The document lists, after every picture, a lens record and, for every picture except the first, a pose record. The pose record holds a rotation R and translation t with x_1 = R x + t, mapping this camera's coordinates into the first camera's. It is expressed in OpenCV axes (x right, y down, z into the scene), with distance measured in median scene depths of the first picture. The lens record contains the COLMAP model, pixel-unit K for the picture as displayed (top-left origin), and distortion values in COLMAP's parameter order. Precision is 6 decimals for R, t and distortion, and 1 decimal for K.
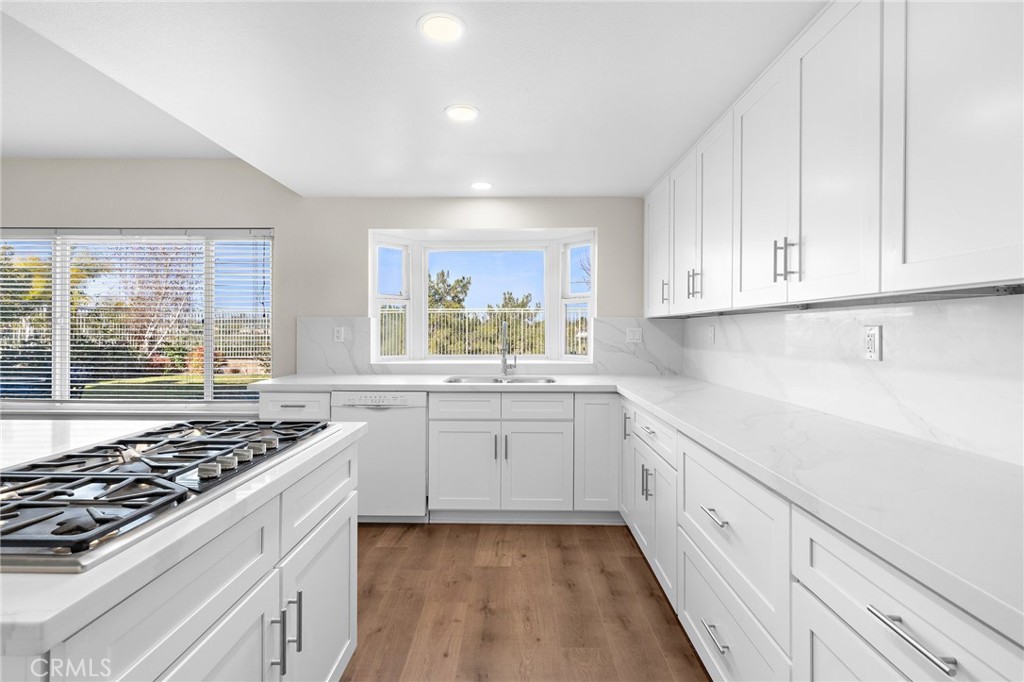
lens RADIAL K [[463.3, 0, 508.1], [0, 463.3, 328.1], [0, 0, 1]] dist [0.013130, -0.000237]
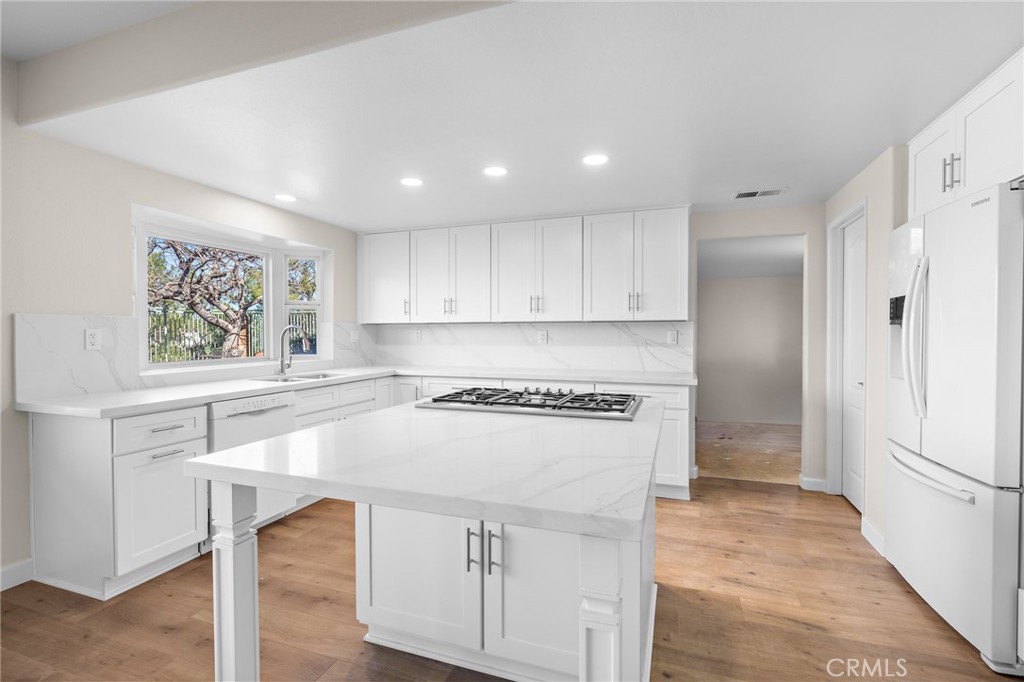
lens RADIAL K [[474.5, 0, 509.2], [0, 474.5, 340.2], [0, 0, 1]] dist [-0.005073, -0.000837]
pose [[0.317527, -0.016248, 0.948110, -1.220563], [-0.001020, 0.999847, 0.017476, 0.002404], [-0.948249, -0.006516, 0.317461, 0.217677]]
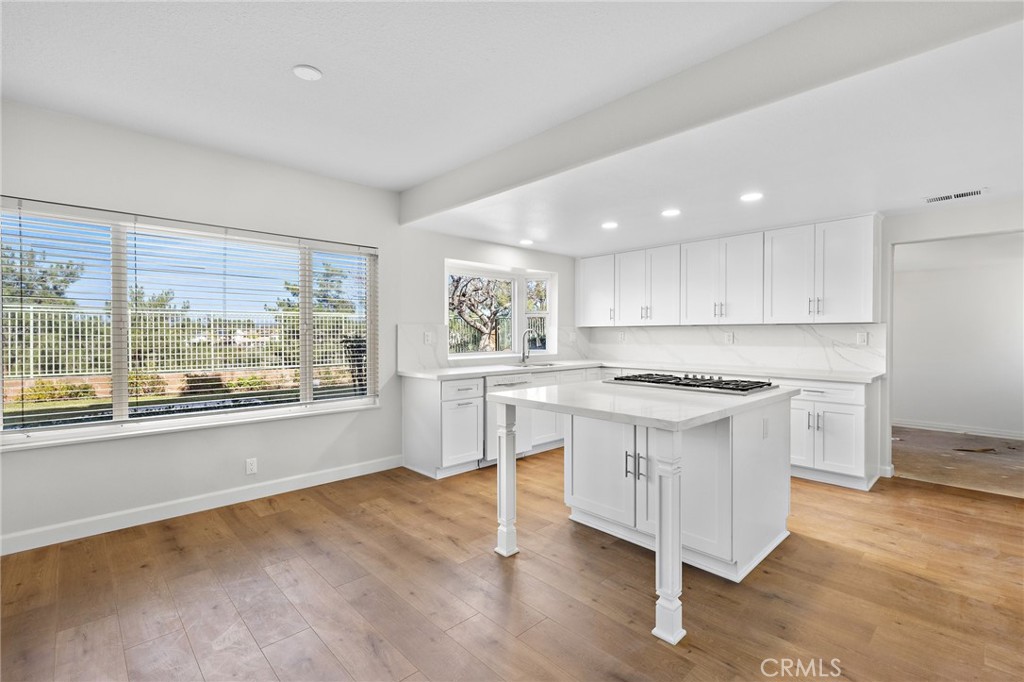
lens RADIAL K [[463.3, 0, 510.5], [0, 463.3, 338.2], [0, 0, 1]] dist [0.013130, -0.000237]
pose [[0.710604, -0.009294, 0.703530, -1.571489], [-0.000047, 0.999912, 0.013257, -0.003732], [-0.703592, -0.009453, 0.710542, -0.098701]]
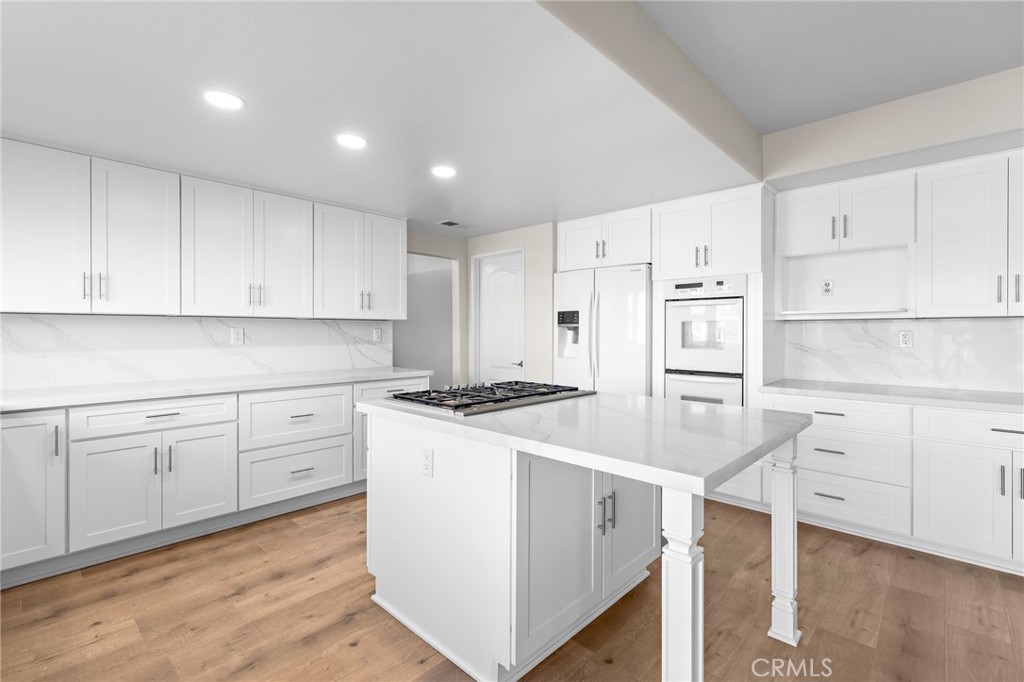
lens RADIAL K [[463.3, 0, 513.8], [0, 463.3, 331.4], [0, 0, 1]] dist [0.013130, -0.000237]
pose [[-0.742575, -0.008627, 0.669707, -1.021745], [-0.008827, 0.999956, 0.003094, -0.003401], [-0.669705, -0.003614, -0.742619, 1.143348]]
